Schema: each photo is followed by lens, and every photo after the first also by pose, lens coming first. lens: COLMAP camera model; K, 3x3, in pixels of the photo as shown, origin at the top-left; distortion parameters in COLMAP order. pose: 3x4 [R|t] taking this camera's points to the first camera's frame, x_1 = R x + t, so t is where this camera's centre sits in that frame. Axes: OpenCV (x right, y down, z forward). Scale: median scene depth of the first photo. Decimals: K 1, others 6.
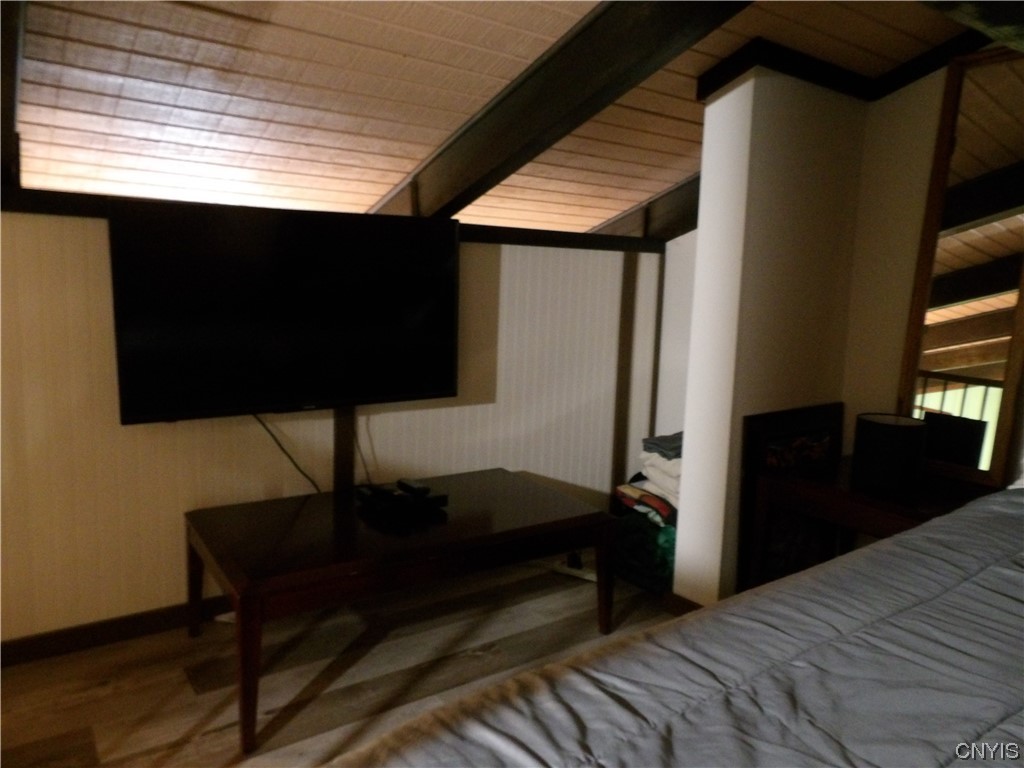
lens RADIAL K [[724.1, 0, 519.1], [0, 724.1, 379.5], [0, 0, 1]] dist [-0.015728, 0.030641]
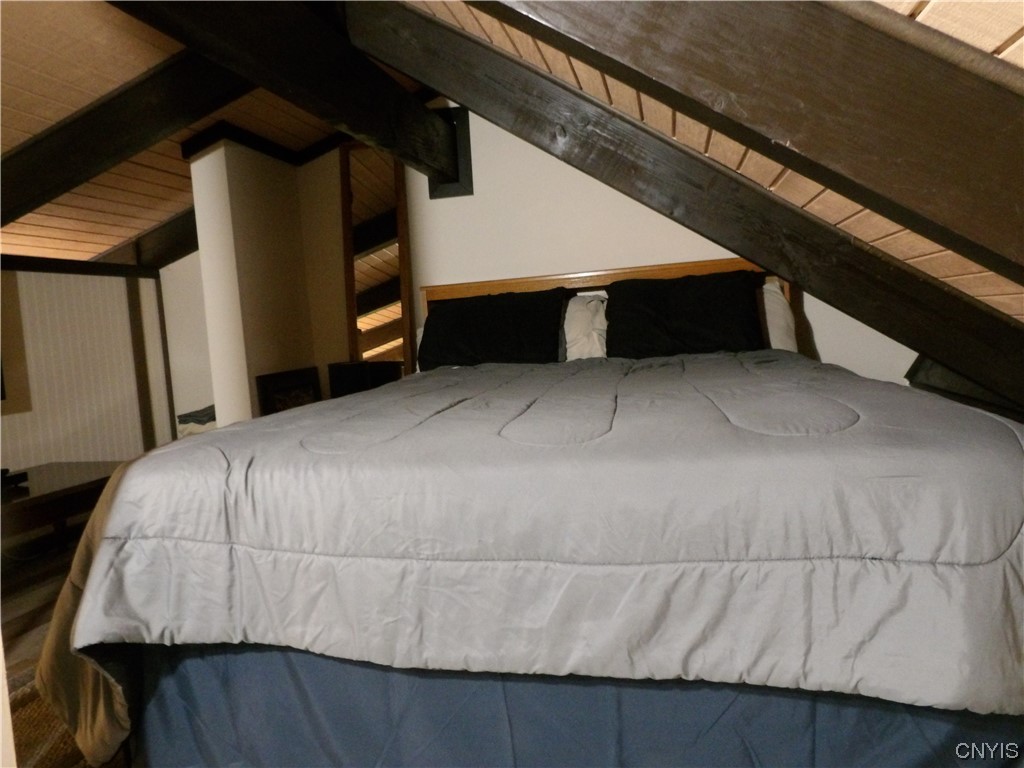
lens RADIAL K [[724.1, 0, 508.1], [0, 724.1, 382.1], [0, 0, 1]] dist [-0.015728, 0.030641]
pose [[0.749658, -0.138872, 0.647091, -0.199704], [0.184177, 0.982890, -0.002433, 0.127912], [-0.635682, 0.121004, 0.762409, -0.336661]]
